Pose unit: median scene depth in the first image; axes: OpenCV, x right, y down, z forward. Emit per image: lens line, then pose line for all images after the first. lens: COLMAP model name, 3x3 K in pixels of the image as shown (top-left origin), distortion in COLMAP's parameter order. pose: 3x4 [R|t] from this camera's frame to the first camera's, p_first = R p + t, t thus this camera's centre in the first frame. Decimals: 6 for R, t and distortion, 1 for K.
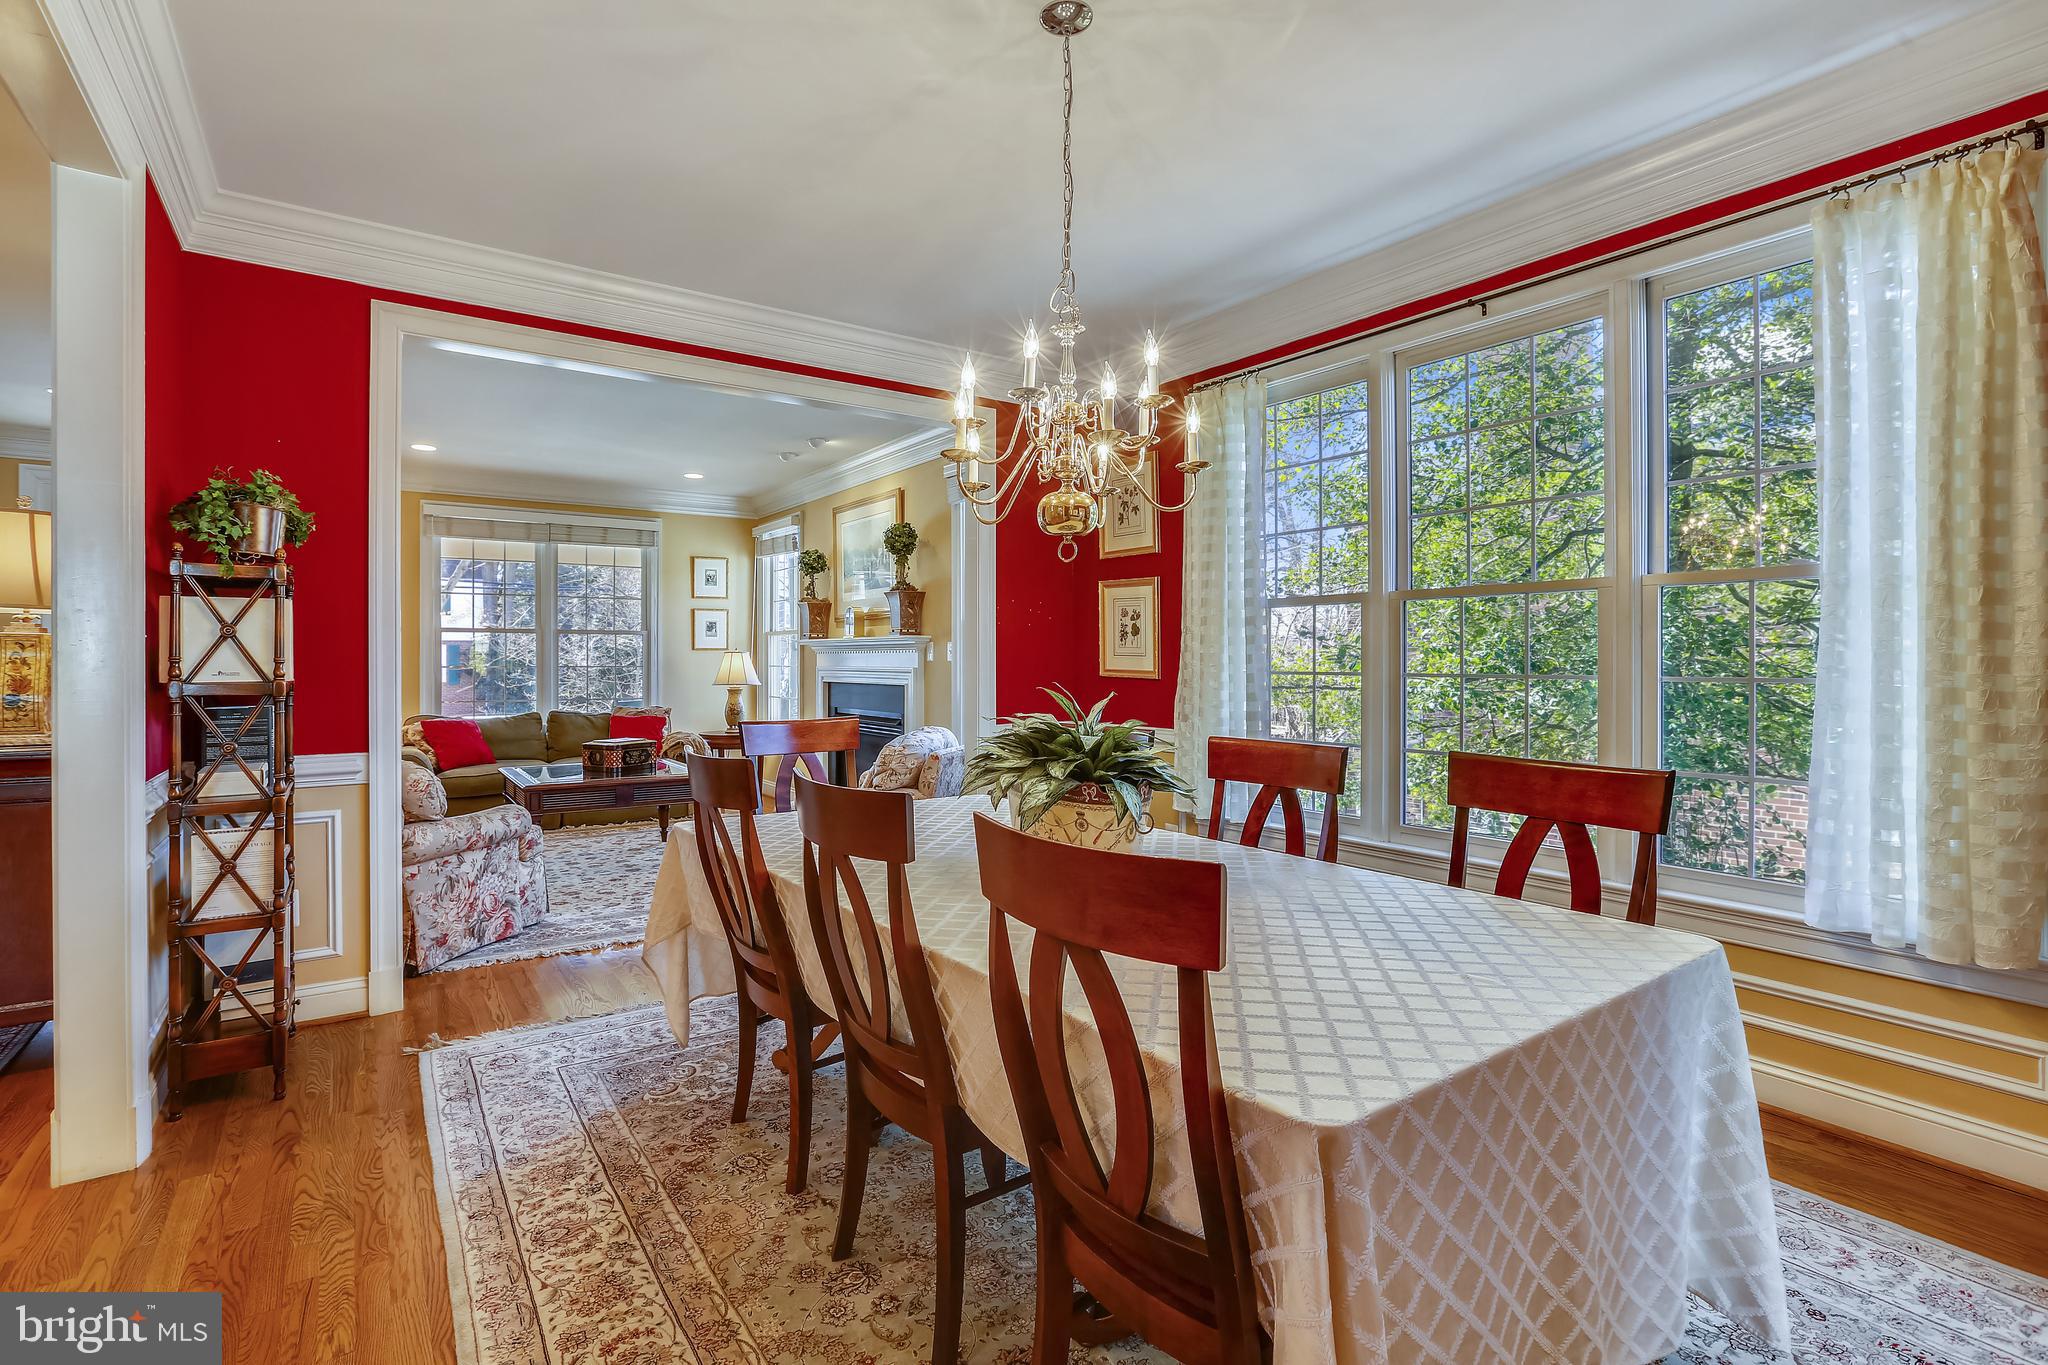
lens RADIAL K [[955.9, 0, 1021.7], [0, 955.9, 666.6], [0, 0, 1]] dist [-0.031832, 0.001936]
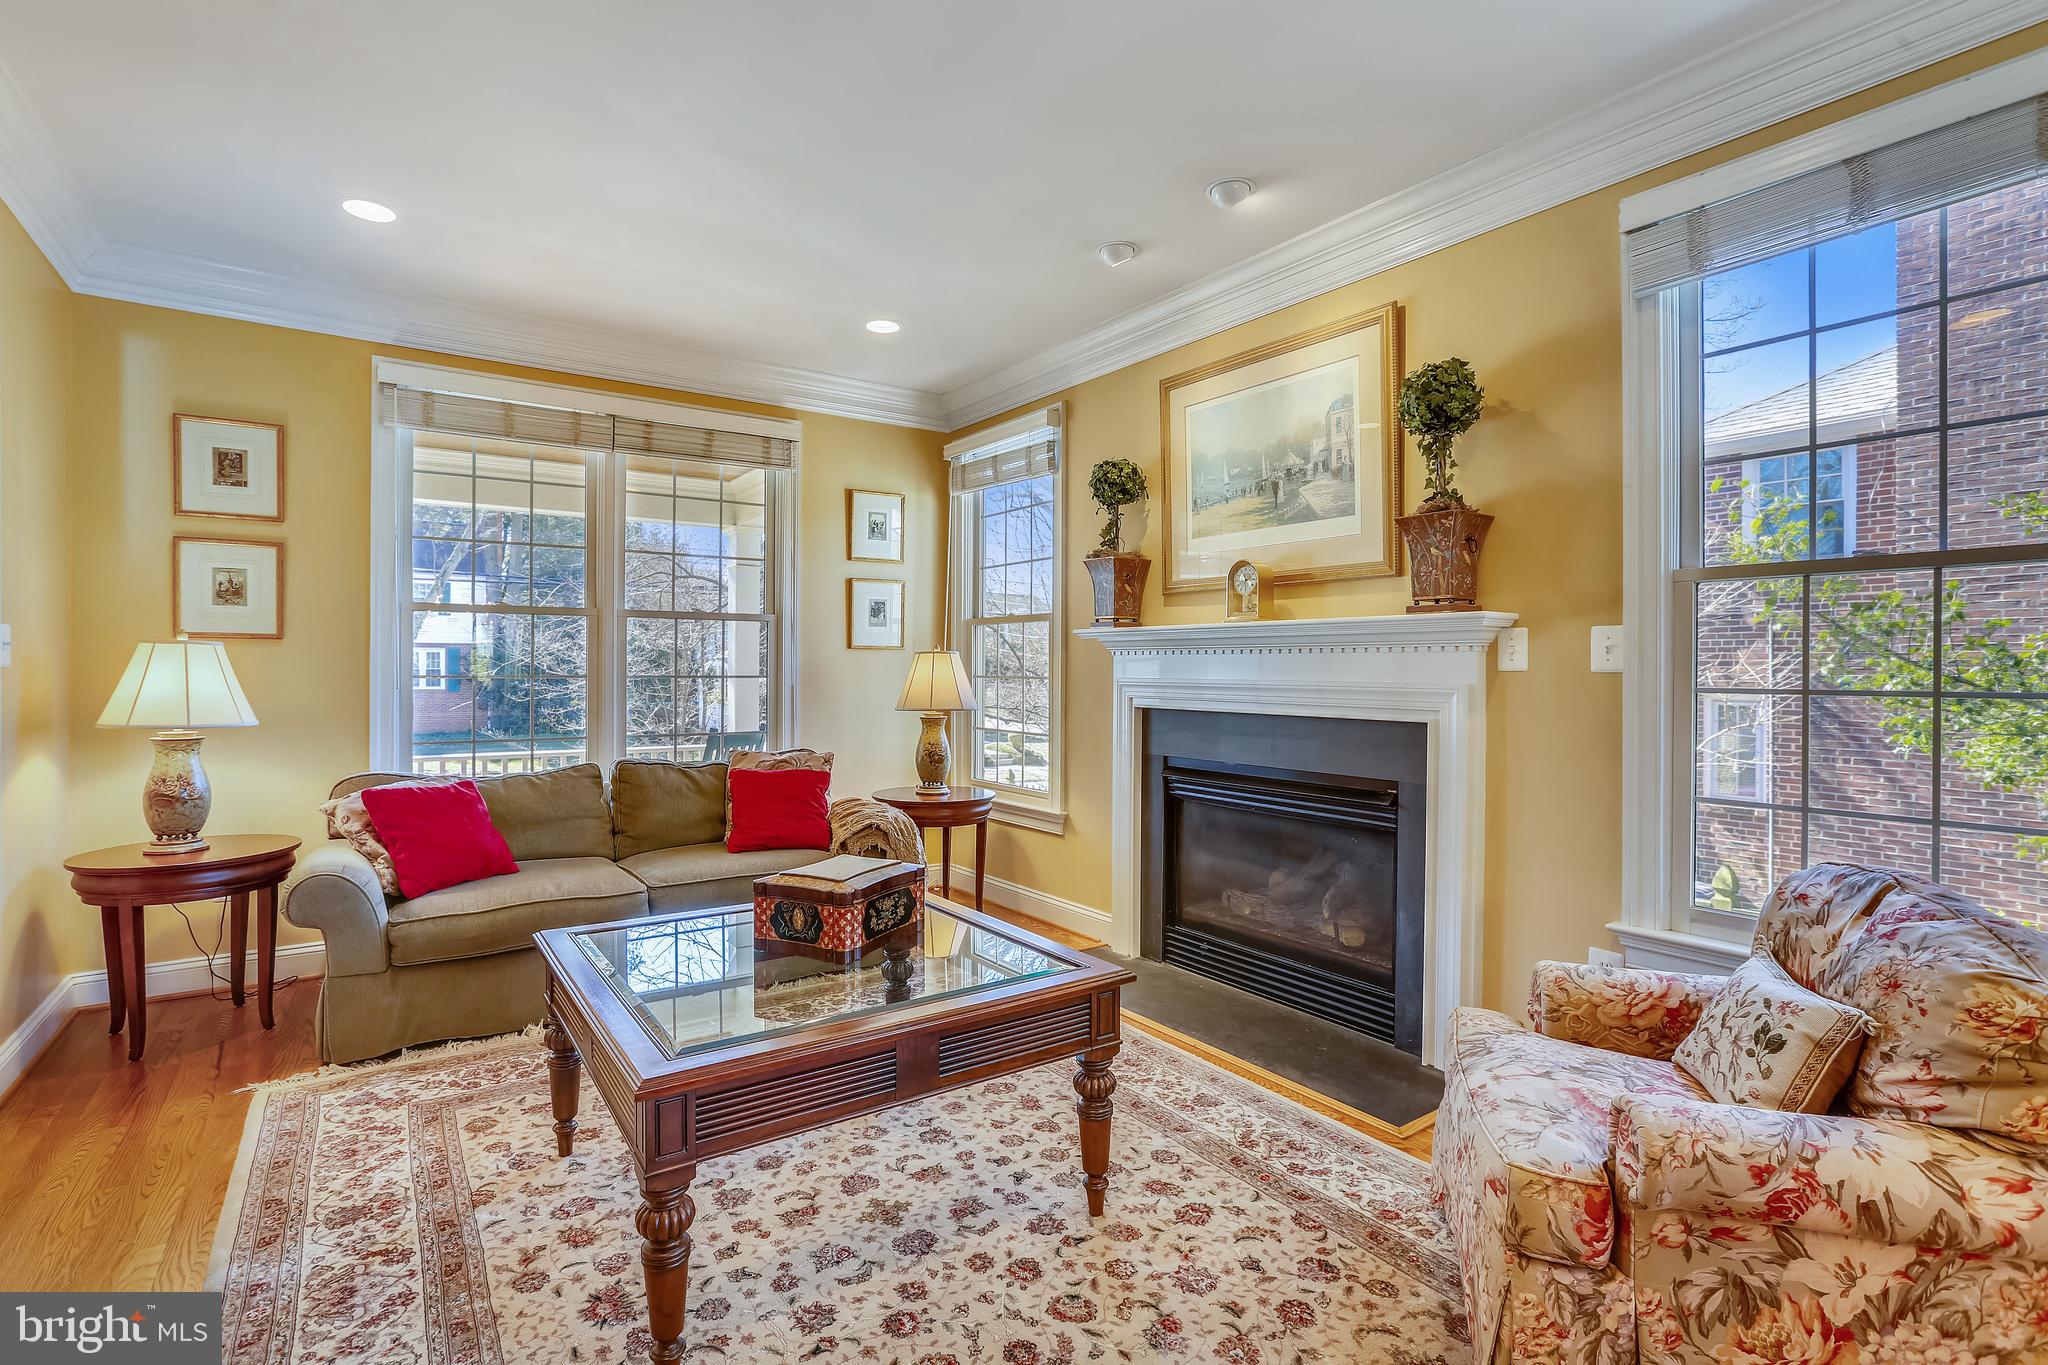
lens RADIAL K [[955.9, 0, 1023.7], [0, 955.9, 673.7], [0, 0, 1]] dist [-0.031832, 0.001936]
pose [[0.999994, 0.003449, 0.000937, -0.254857], [-0.003449, 0.999994, 0.000021, -0.002725], [-0.000937, -0.000024, 1.000000, 0.440803]]
